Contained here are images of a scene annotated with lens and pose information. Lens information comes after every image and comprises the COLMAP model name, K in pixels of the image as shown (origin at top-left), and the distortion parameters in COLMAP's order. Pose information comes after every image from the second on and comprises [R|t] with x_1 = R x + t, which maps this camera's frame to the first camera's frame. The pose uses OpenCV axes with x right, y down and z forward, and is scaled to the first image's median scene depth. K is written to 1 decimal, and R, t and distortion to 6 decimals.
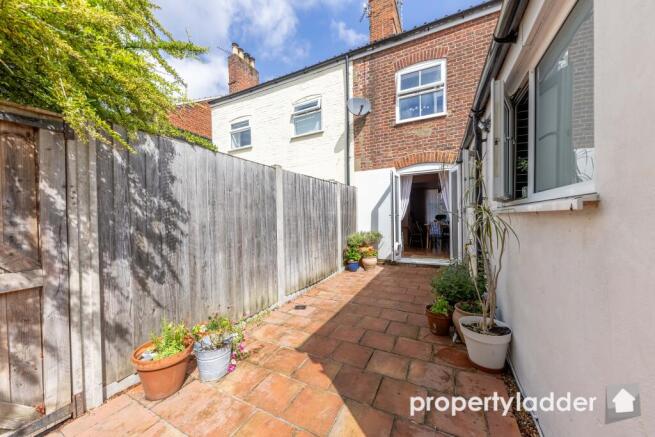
lens RADIAL K [[229.0, 0, 327.5], [0, 229.0, 218.5], [0, 0, 1]] dist [0.012860, -0.000022]
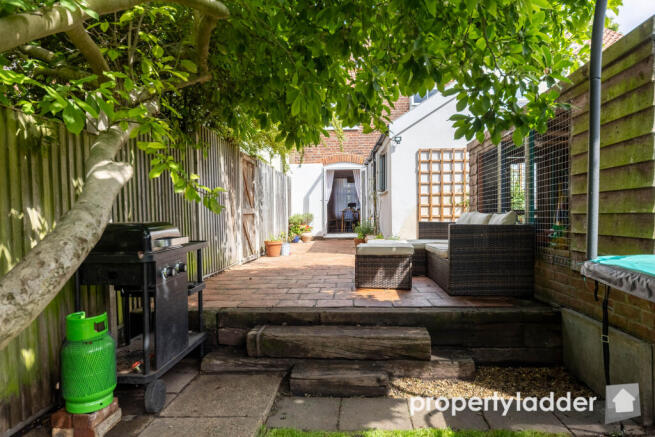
lens RADIAL K [[453.4, 0, 327.5], [0, 453.4, 218.5], [0, 0, 1]] dist [0.000942, 0.000056]
pose [[0.906486, 0.006297, 0.422189, -0.784396], [-0.002618, 0.999953, -0.009295, 0.112236], [-0.422228, 0.007320, 0.906460, -1.364036]]
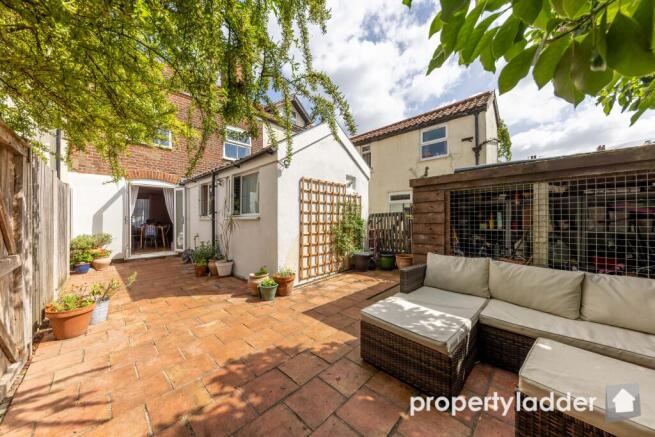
lens RADIAL K [[229.0, 0, 327.5], [0, 229.0, 218.5], [0, 0, 1]] dist [0.012860, -0.000022]
pose [[0.291133, 0.022716, 0.956413, -0.545545], [-0.000593, 0.999722, -0.023564, 0.010279], [-0.956682, 0.006294, 0.291065, -0.326301]]
